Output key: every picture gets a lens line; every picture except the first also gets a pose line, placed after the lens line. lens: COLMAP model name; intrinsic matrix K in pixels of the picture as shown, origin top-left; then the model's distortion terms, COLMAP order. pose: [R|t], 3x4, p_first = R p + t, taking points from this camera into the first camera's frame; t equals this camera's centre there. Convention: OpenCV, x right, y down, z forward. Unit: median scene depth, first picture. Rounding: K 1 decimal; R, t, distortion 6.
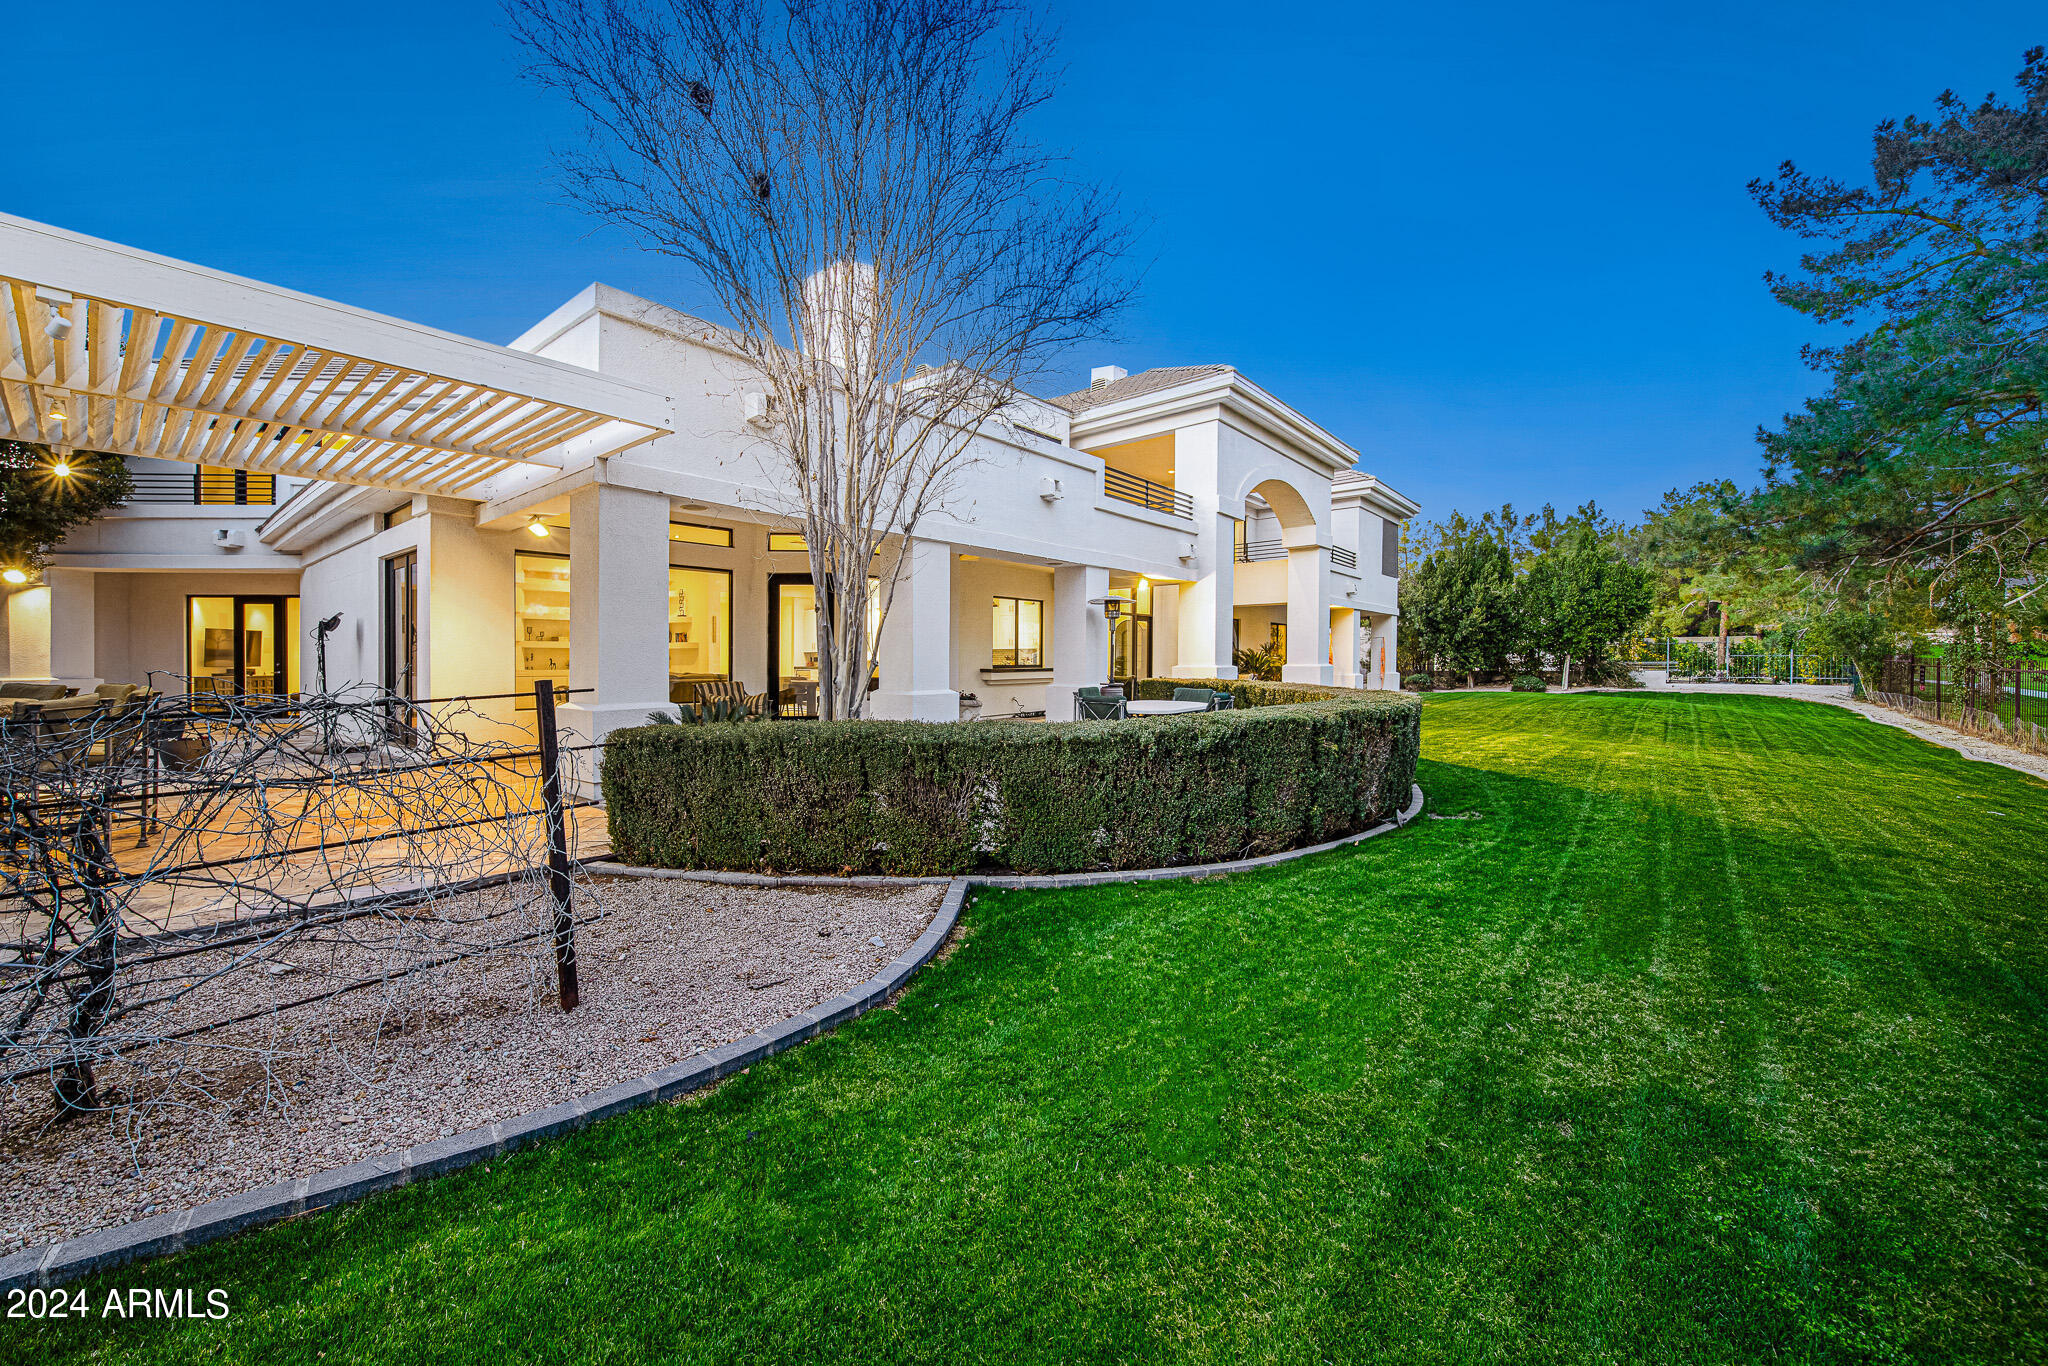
lens RADIAL K [[769.3, 0, 1023.4], [0, 769.3, 656.2], [0, 0, 1]] dist [-0.000349, 0.000007]
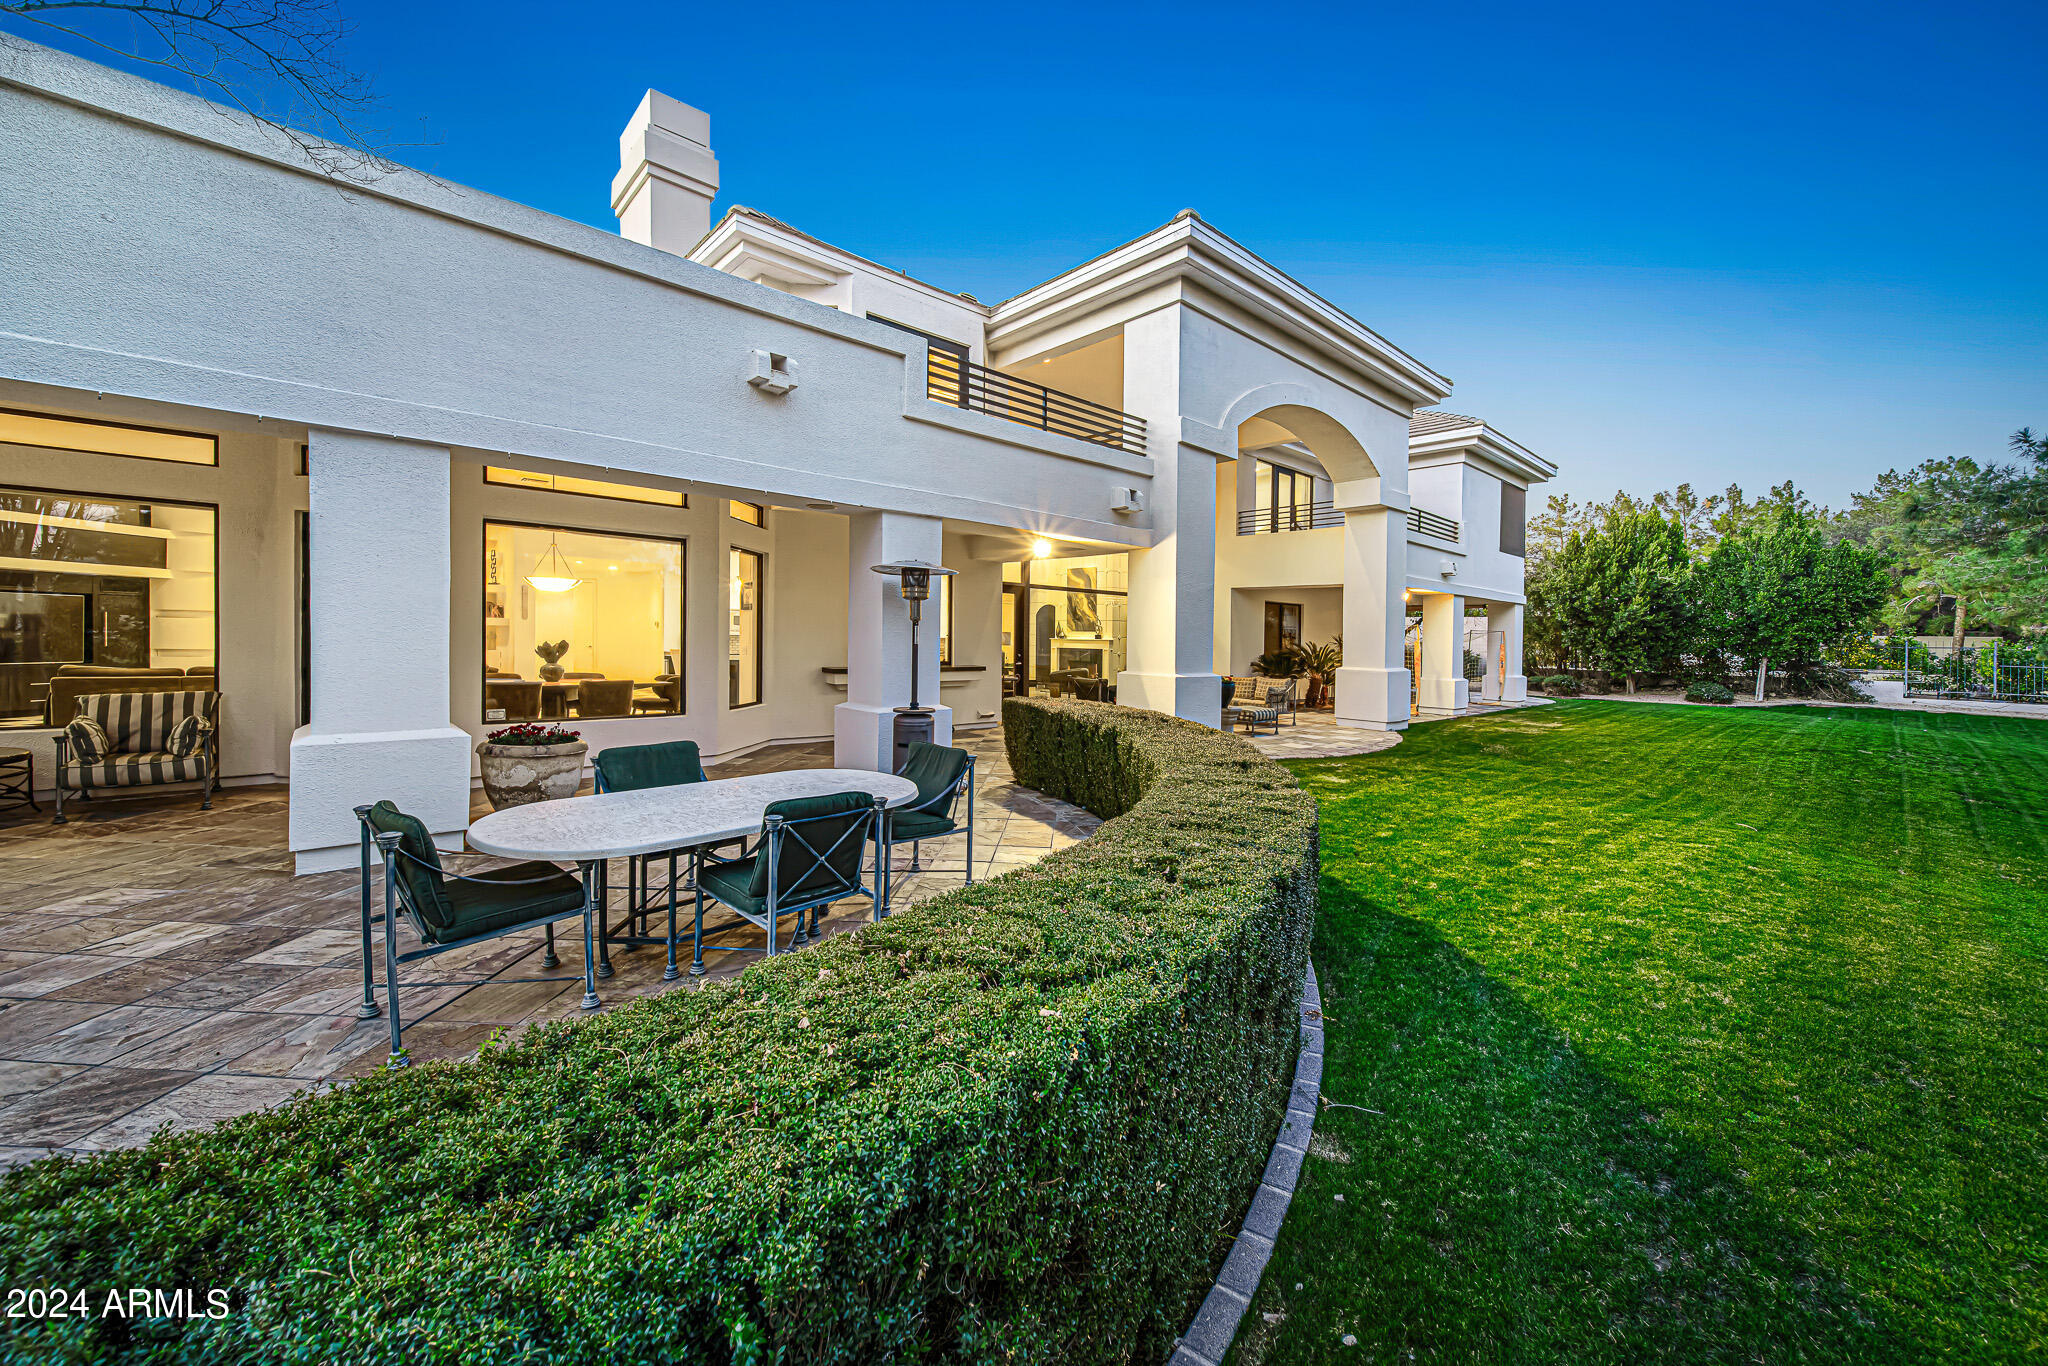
lens RADIAL K [[761.7, 0, 1024.0], [0, 761.7, 613.0], [0, 0, 1]] dist [-0.000824, -0.000473]
pose [[0.988092, 0.024925, -0.151831, 0.071856], [-0.029200, 0.999236, -0.025990, -0.006481], [0.151067, 0.030114, 0.988065, 0.109033]]
